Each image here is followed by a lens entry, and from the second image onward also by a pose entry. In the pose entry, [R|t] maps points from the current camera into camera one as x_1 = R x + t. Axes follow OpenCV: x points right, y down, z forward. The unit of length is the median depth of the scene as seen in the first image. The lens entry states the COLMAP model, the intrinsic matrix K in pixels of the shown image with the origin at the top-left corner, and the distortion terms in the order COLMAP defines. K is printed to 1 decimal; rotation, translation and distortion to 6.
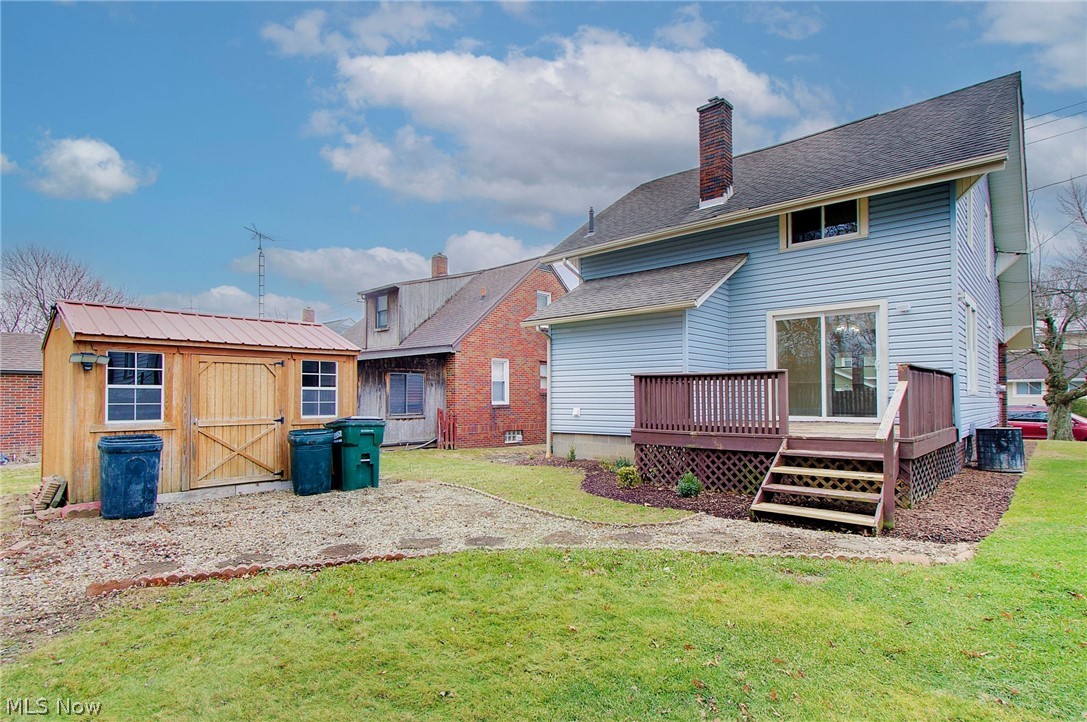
lens RADIAL K [[572.8, 0, 542.3], [0, 572.8, 387.3], [0, 0, 1]] dist [0.000133, 0.000357]
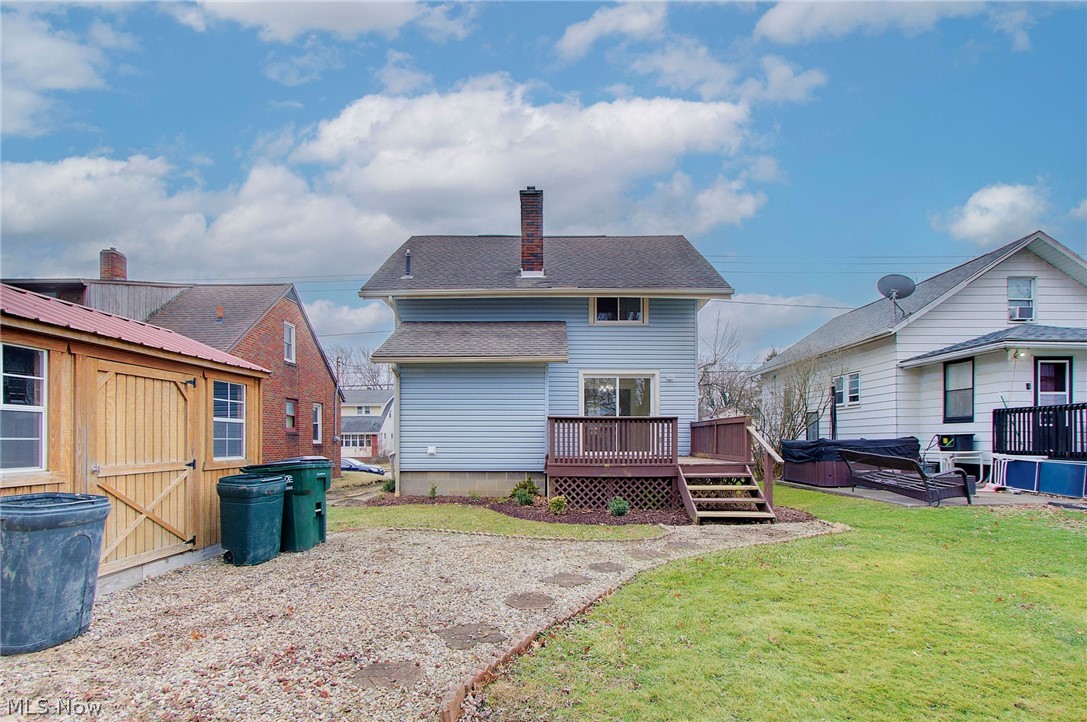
lens RADIAL K [[518.6, 0, 539.5], [0, 518.6, 439.3], [0, 0, 1]] dist [-0.002295, 0.000023]
pose [[0.736700, 0.004611, 0.676204, -0.577747], [-0.015706, 0.999824, 0.010293, 0.014354], [-0.676038, -0.018203, 0.736642, 0.255919]]
